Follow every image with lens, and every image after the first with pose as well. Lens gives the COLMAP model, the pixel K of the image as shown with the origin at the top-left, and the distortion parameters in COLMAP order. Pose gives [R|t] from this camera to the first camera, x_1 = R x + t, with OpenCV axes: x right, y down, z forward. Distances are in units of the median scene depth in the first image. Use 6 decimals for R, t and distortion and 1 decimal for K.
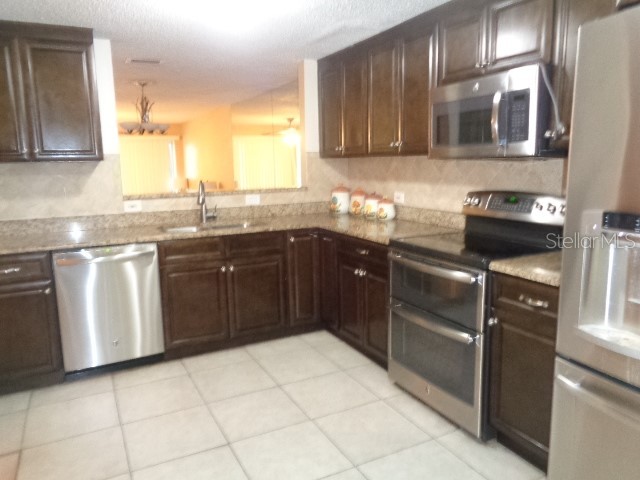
lens RADIAL K [[481.4, 0, 320.0], [0, 481.4, 240.0], [0, 0, 1]] dist [0.005282, 0.004178]
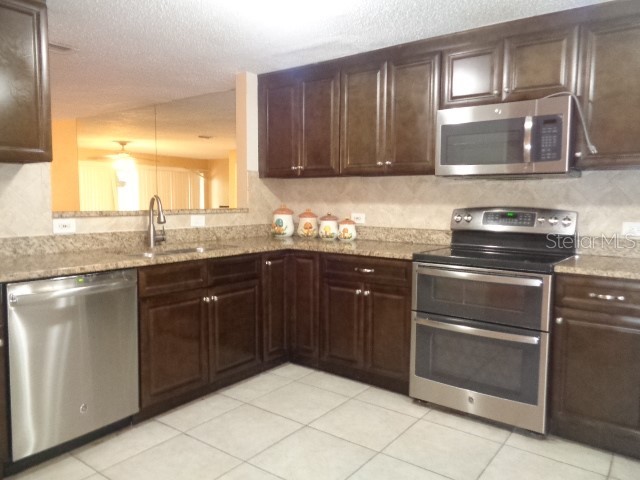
lens RADIAL K [[481.4, 0, 320.0], [0, 481.4, 240.0], [0, 0, 1]] dist [0.005282, 0.004178]
pose [[0.899932, -0.011982, 0.435865, -0.371525], [0.046619, 0.996536, -0.068860, 0.023826], [-0.433530, 0.082289, 0.897374, 0.149701]]
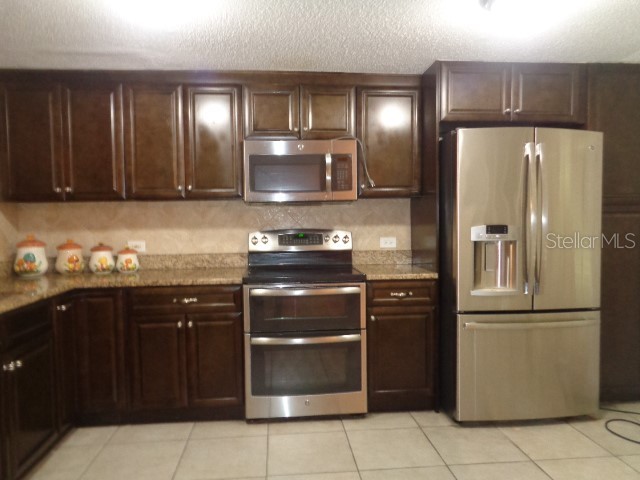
lens RADIAL K [[481.4, 0, 320.0], [0, 481.4, 240.0], [0, 0, 1]] dist [0.005282, 0.004178]
pose [[0.376504, -0.026979, 0.926022, -0.592896], [0.157398, 0.986906, -0.035243, -0.014746], [-0.912946, 0.159023, 0.375821, 0.364195]]
